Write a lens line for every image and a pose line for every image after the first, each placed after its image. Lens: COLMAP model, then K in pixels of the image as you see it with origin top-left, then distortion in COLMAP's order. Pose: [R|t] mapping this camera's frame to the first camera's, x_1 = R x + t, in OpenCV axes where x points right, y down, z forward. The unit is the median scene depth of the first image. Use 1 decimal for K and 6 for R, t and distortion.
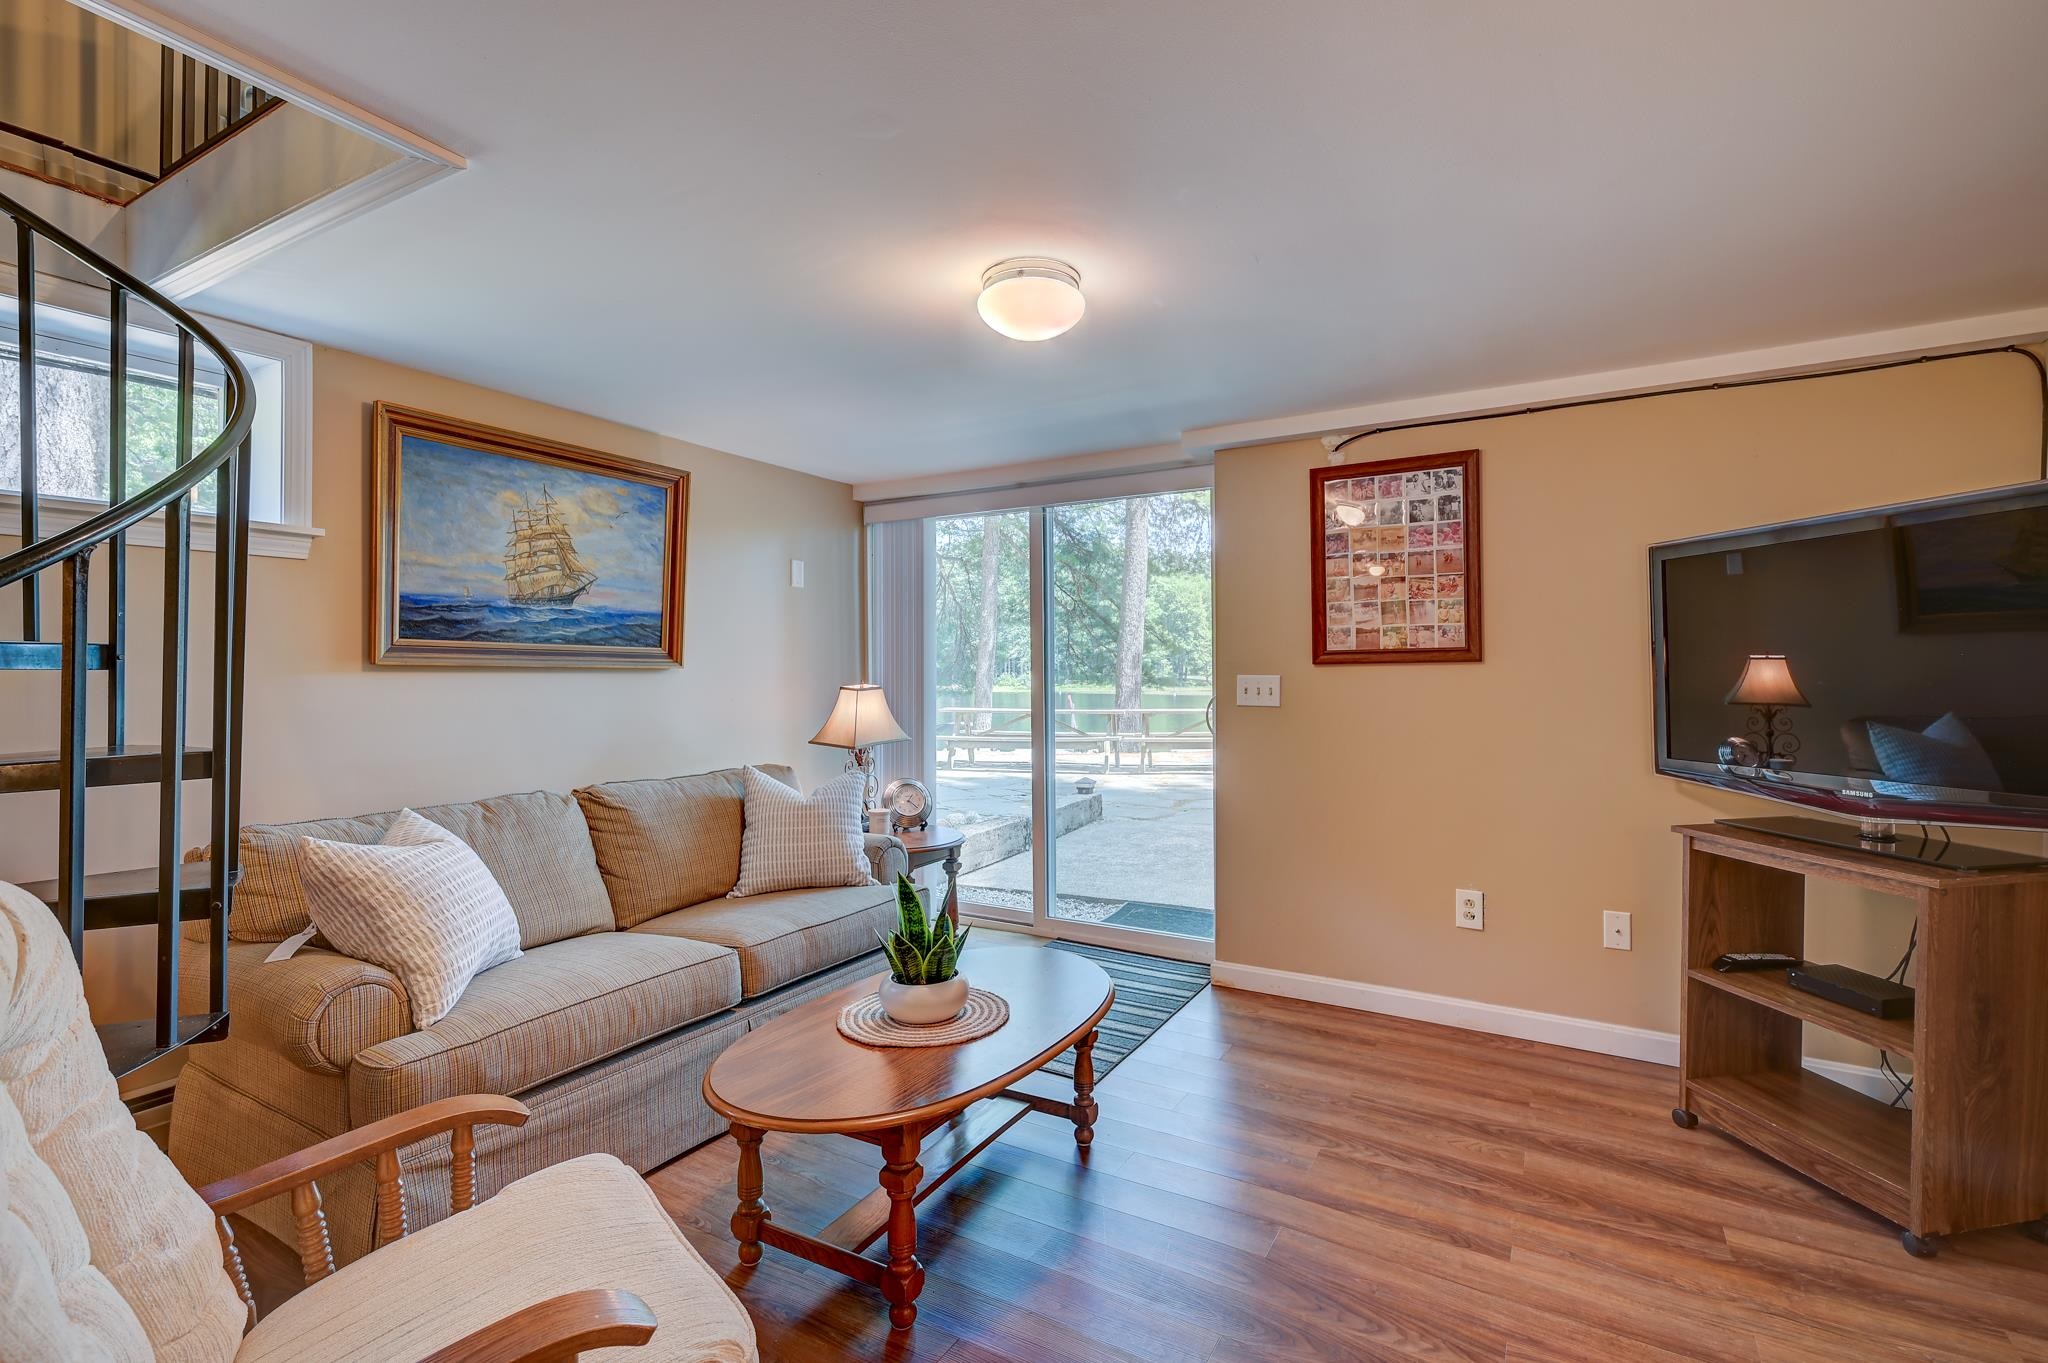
lens RADIAL K [[905.3, 0, 1039.7], [0, 905.3, 671.1], [0, 0, 1]] dist [0.002225, 0.000545]
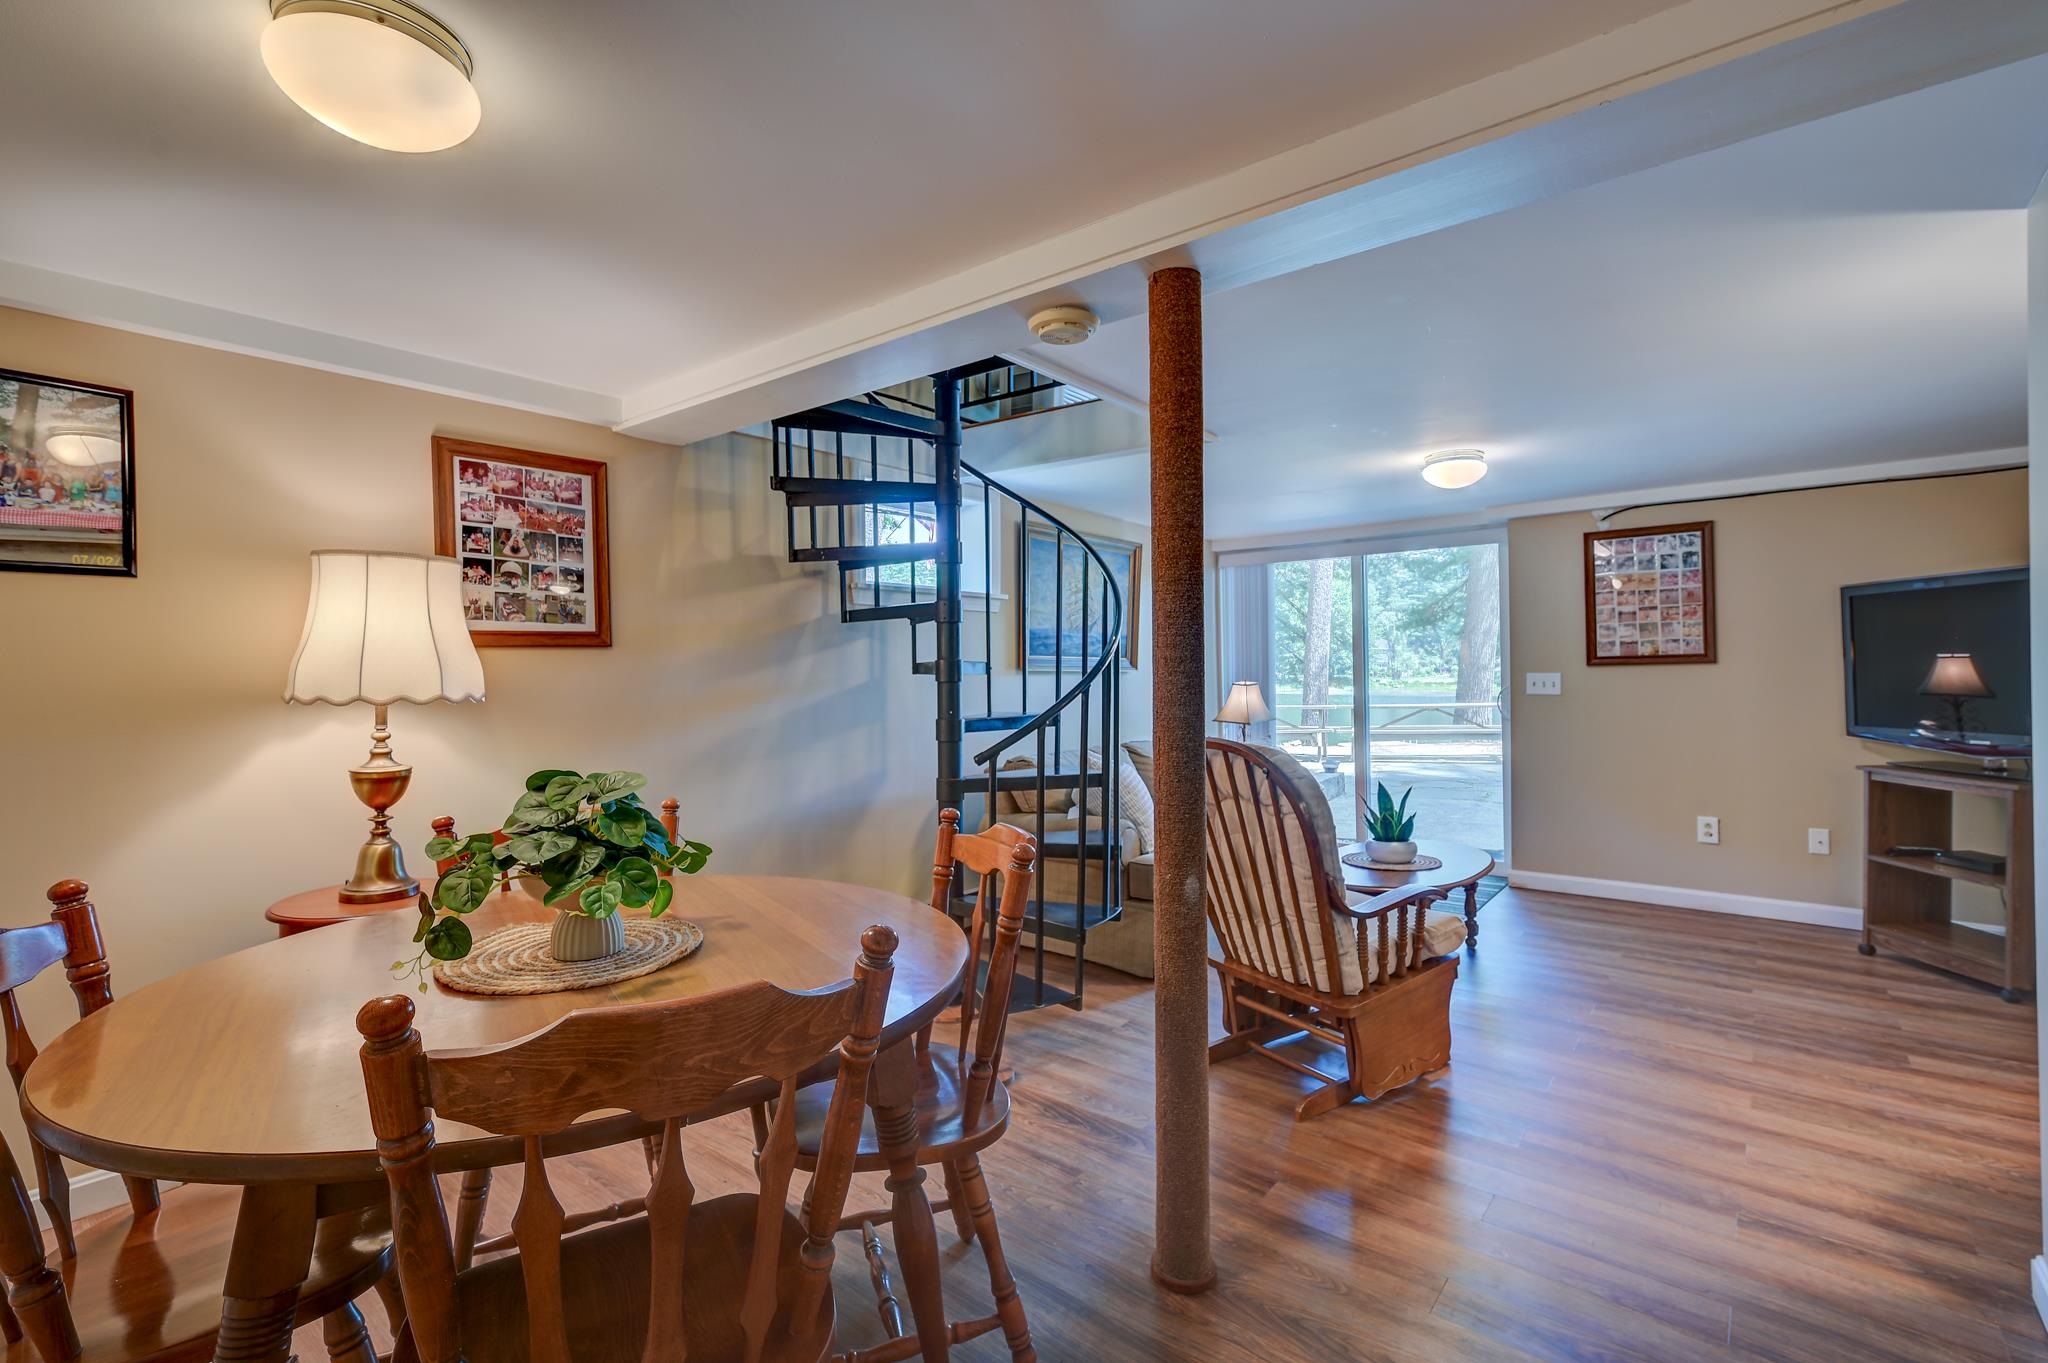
lens RADIAL K [[899.7, 0, 1033.1], [0, 899.7, 671.9], [0, 0, 1]] dist [-0.001768, -0.000412]
pose [[0.987926, -0.007373, -0.154751, -0.410648], [0.007263, 0.999973, -0.001278, -0.002173], [0.154756, 0.000139, 0.987953, -0.660922]]
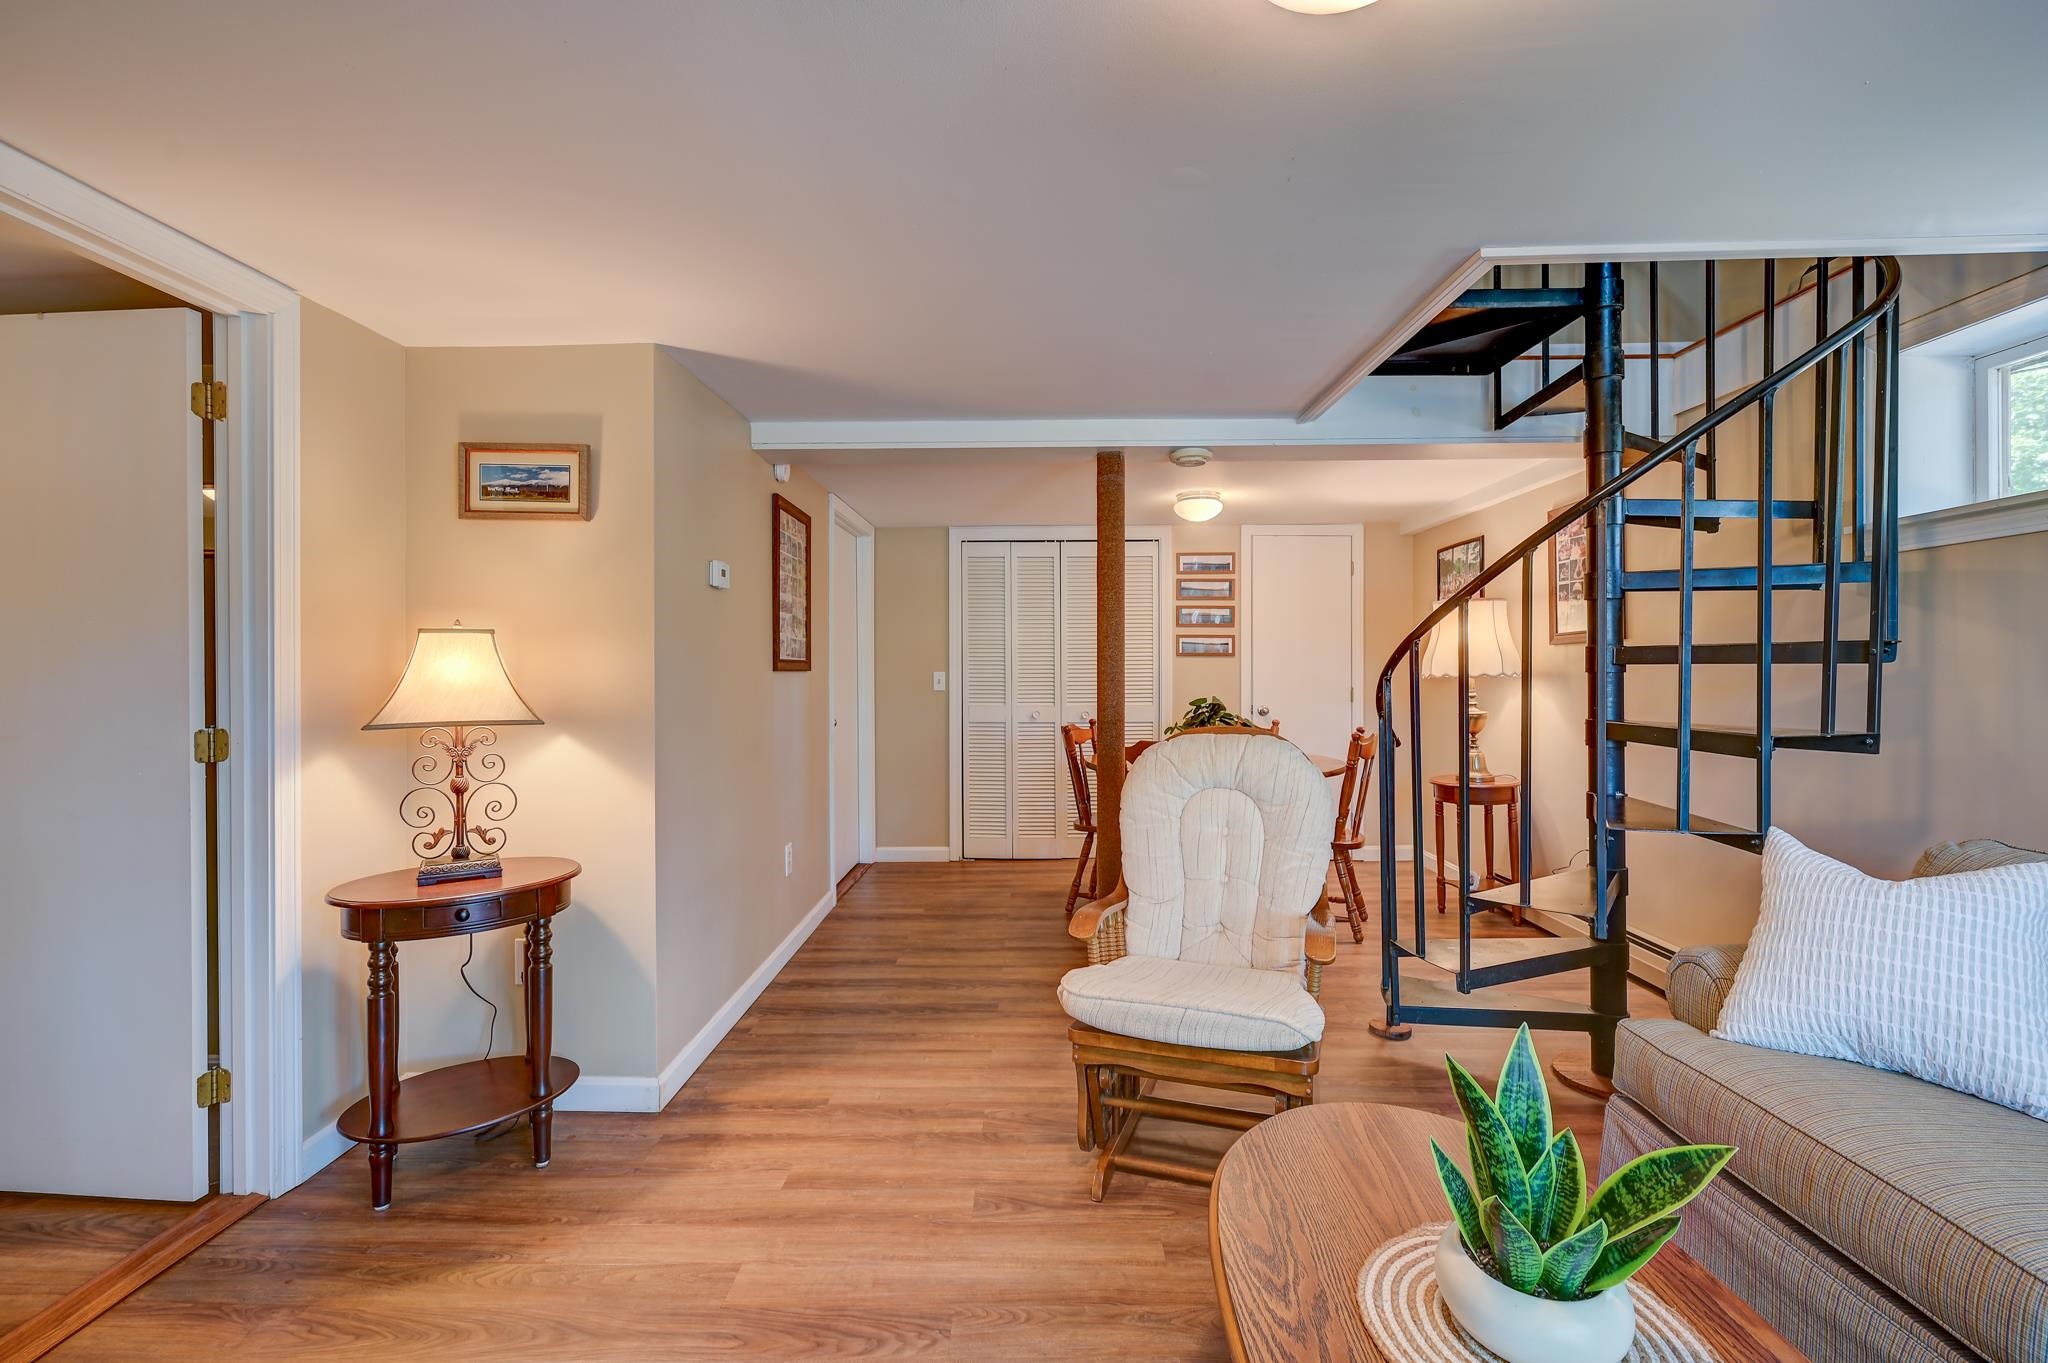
lens RADIAL K [[899.7, 0, 1033.1], [0, 899.7, 671.9], [0, 0, 1]] dist [-0.001768, -0.000412]
pose [[-0.868262, 0.006174, -0.496068, 0.273243], [0.003834, 0.999976, 0.005735, -0.000840], [0.496091, 0.003077, -0.868265, 0.963163]]
